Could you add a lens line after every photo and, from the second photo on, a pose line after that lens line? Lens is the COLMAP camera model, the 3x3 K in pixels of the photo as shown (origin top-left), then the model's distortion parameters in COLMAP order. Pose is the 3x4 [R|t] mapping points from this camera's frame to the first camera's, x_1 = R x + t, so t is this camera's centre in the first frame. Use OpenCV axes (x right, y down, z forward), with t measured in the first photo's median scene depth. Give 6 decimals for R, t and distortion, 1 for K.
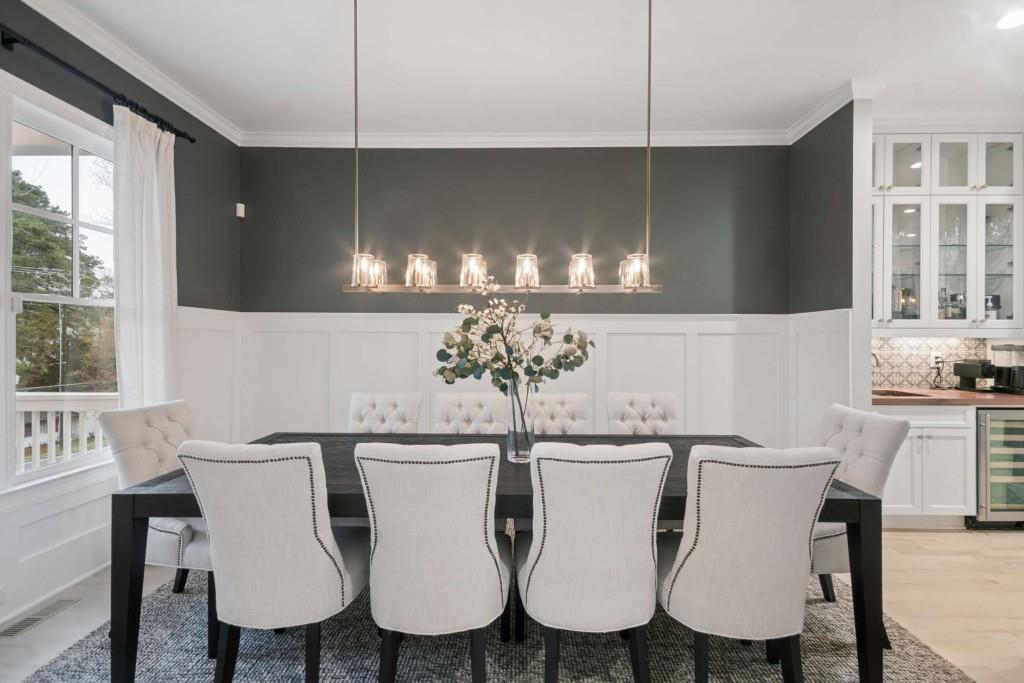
lens RADIAL K [[463.1, 0, 517.2], [0, 463.1, 342.9], [0, 0, 1]] dist [0.002273, -0.000567]
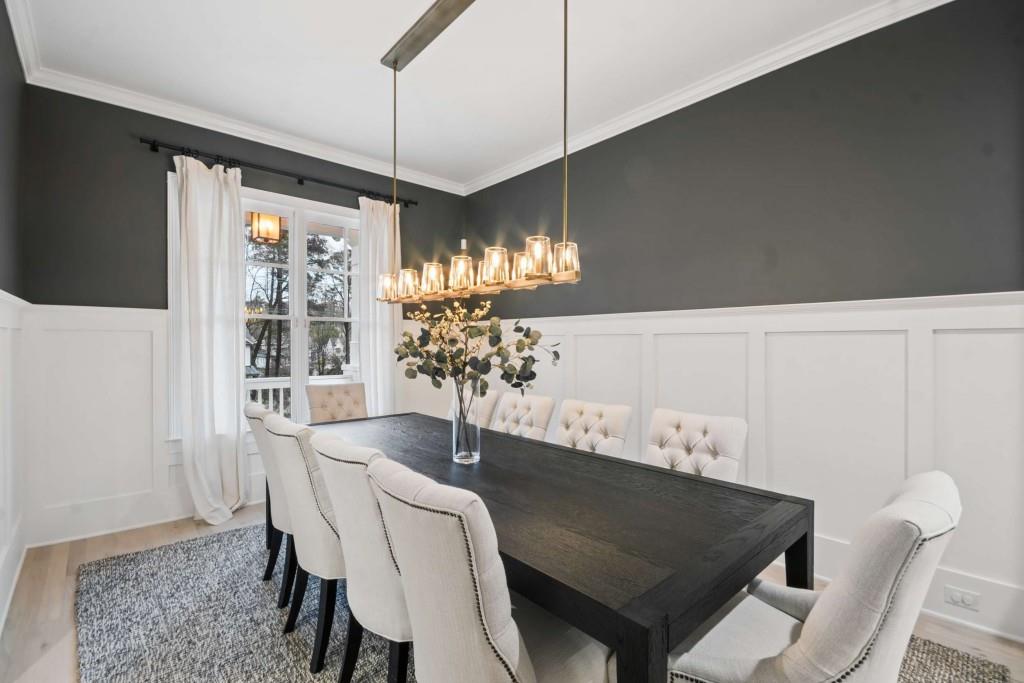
lens RADIAL K [[463.1, 0, 512.1], [0, 463.1, 342.0], [0, 0, 1]] dist [0.002273, -0.000567]
pose [[0.669728, -0.004576, -0.742592, 0.632096], [-0.001363, 0.999972, -0.007392, -0.000236], [0.742605, 0.005963, 0.669703, 0.302596]]
